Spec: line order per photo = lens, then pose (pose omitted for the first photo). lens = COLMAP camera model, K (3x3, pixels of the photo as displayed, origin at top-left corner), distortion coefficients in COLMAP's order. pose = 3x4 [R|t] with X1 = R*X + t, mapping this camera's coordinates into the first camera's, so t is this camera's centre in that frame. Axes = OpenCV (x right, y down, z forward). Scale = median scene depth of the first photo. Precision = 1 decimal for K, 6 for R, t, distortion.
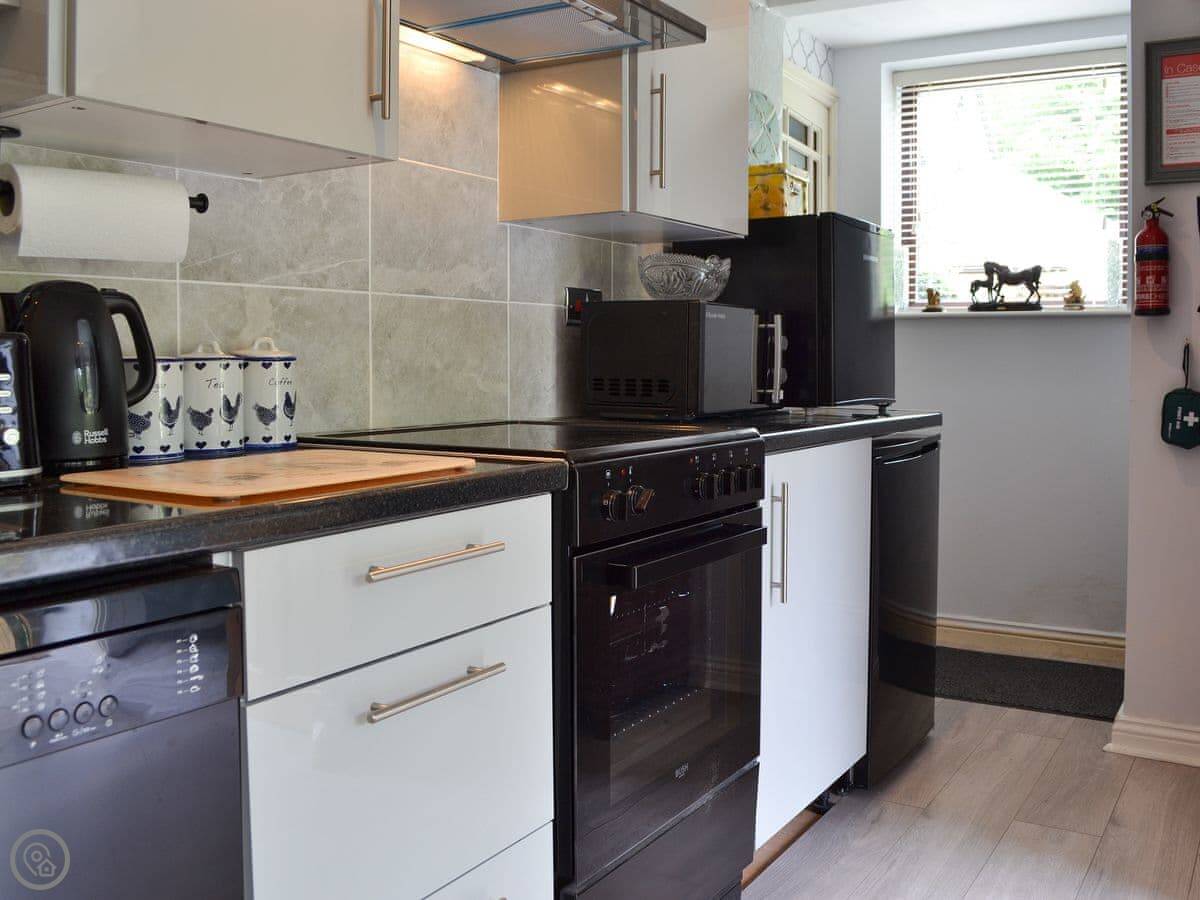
lens RADIAL K [[1098.9, 0, 652.5], [0, 1098.9, 366.3], [0, 0, 1]] dist [-0.048719, -0.019097]
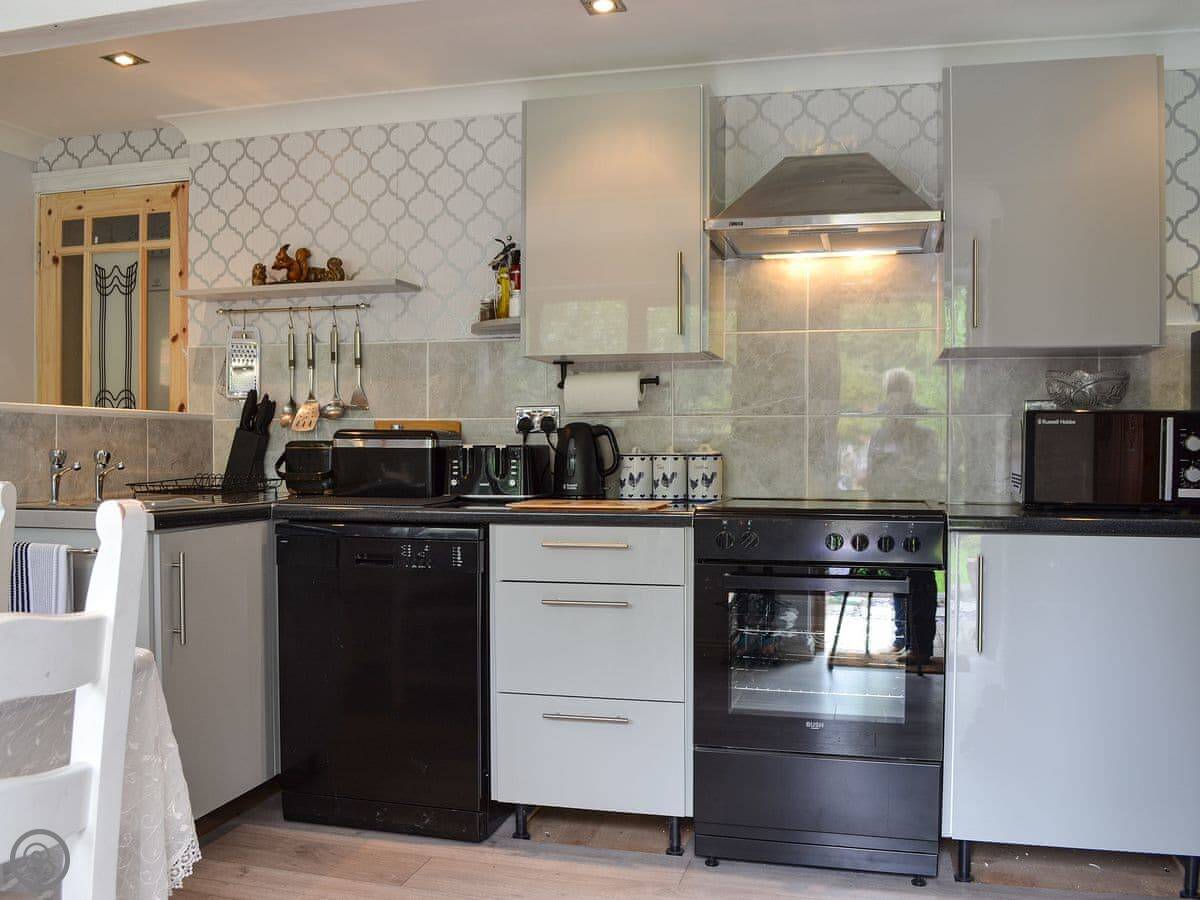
lens RADIAL K [[1020.6, 0, 564.6], [0, 1020.6, 451.3], [0, 0, 1]] dist [-0.045205, -0.005232]
pose [[0.343600, 0.000280, -0.939116, 1.125480], [-0.012715, 0.999910, -0.004354, -0.002458], [0.939030, 0.013437, 0.343573, 0.135504]]
